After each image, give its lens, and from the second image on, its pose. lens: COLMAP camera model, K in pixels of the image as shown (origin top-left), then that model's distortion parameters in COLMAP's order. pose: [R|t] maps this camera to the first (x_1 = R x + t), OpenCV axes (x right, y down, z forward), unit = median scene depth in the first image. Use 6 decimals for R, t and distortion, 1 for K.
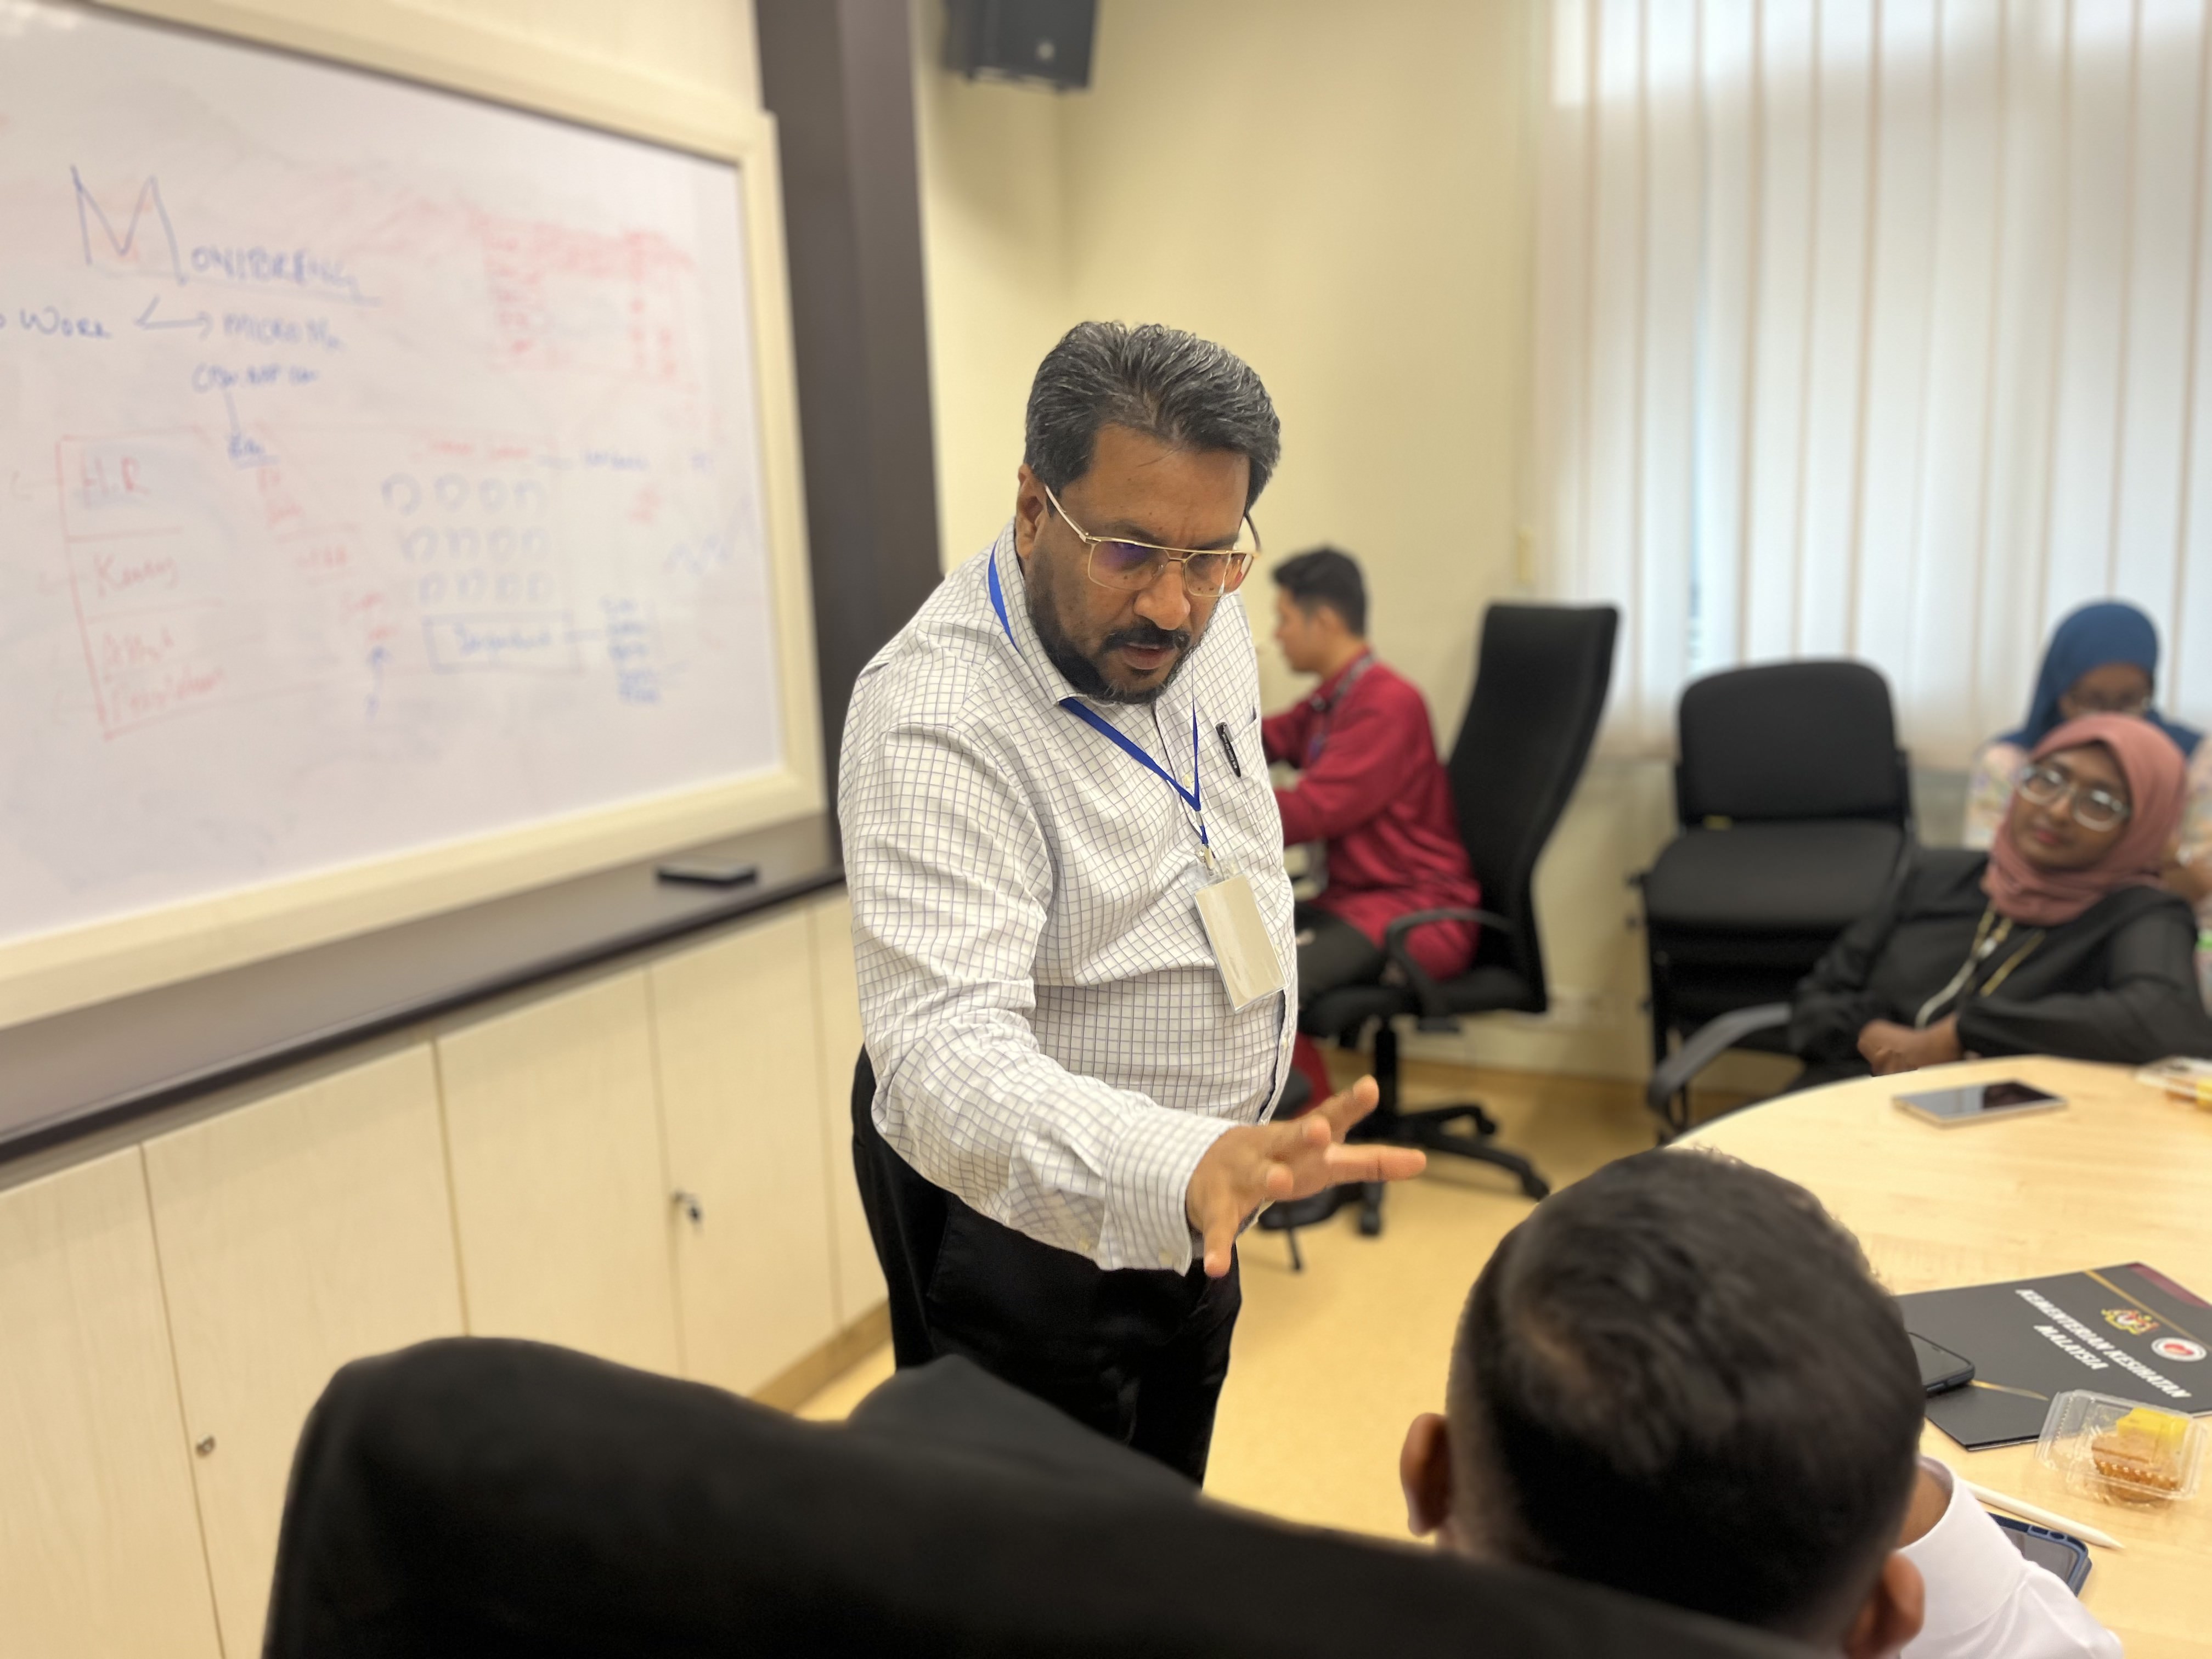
lens RADIAL K [[1699.7, 0, 1101.6], [0, 1699.7, 830.1], [0, 0, 1]] dist [0.085854, -0.127762]
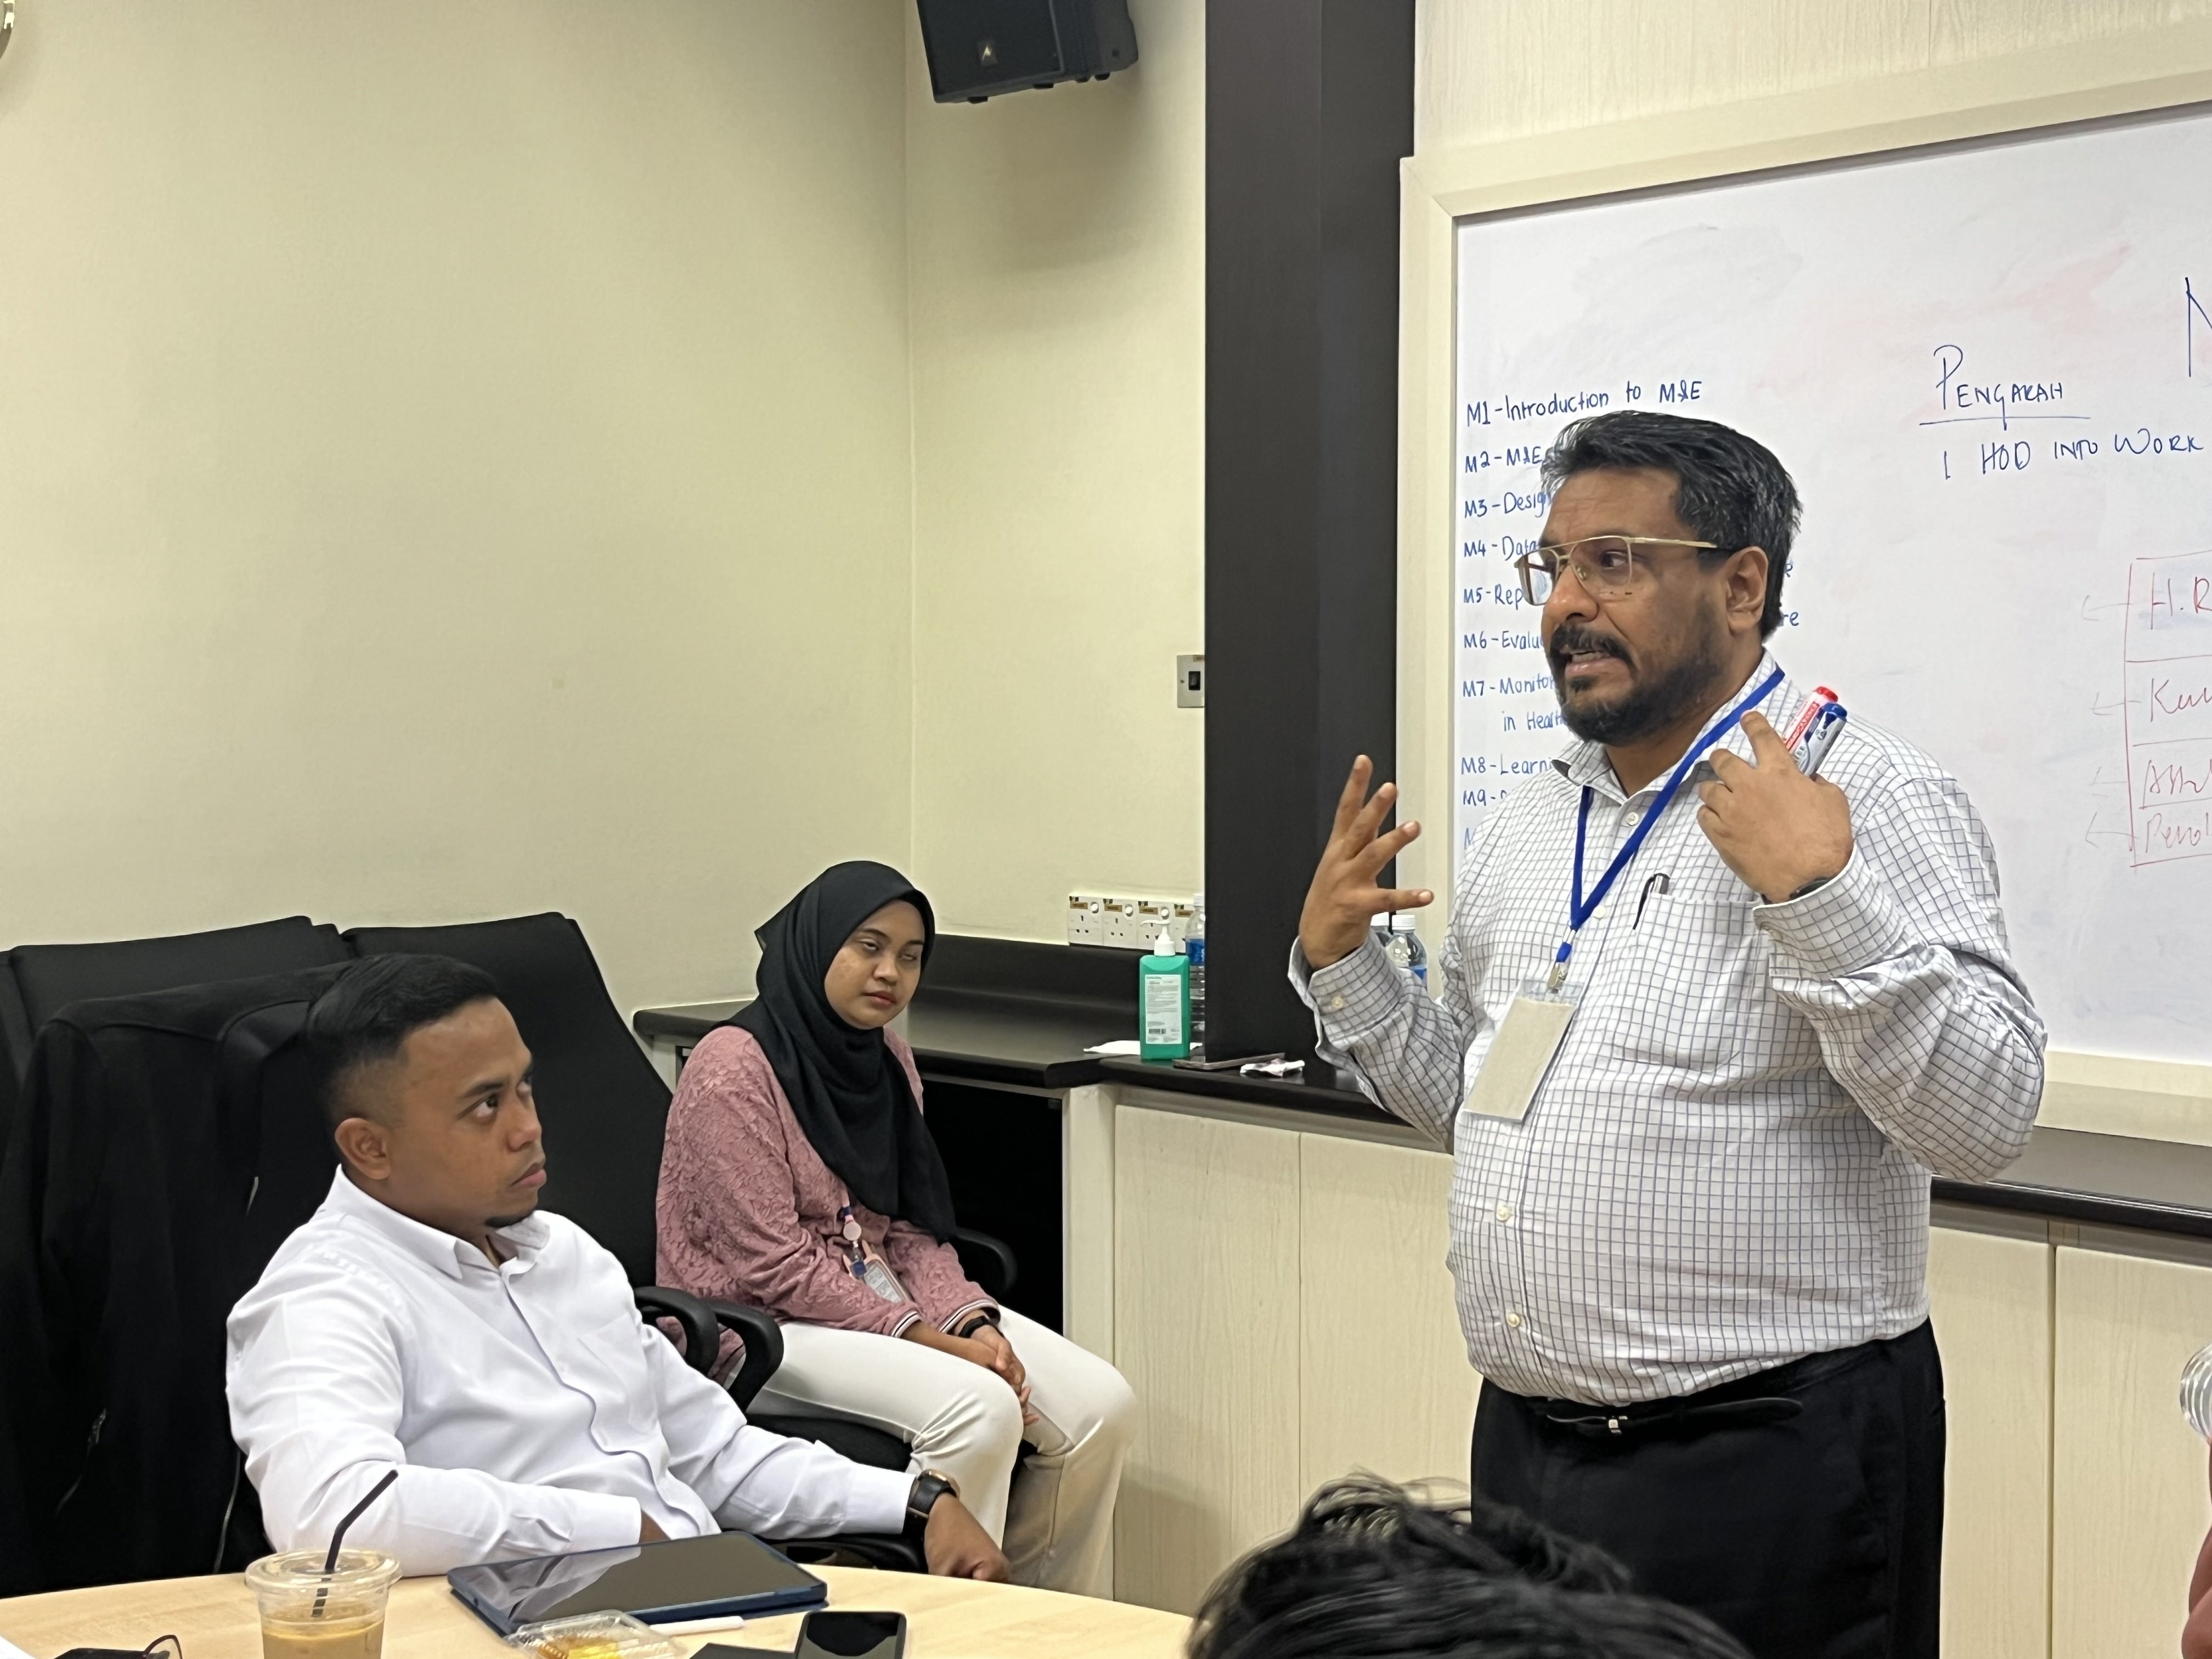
lens RADIAL K [[3018.7, 0, 1097.1], [0, 3018.7, 831.0], [0, 0, 1]] dist [0.075636, -0.104471]
pose [[-0.329856, 0.085805, -0.940124, 1.095013], [-0.149141, 0.978618, 0.141647, -0.207669], [0.932176, 0.186934, -0.310006, 0.903117]]
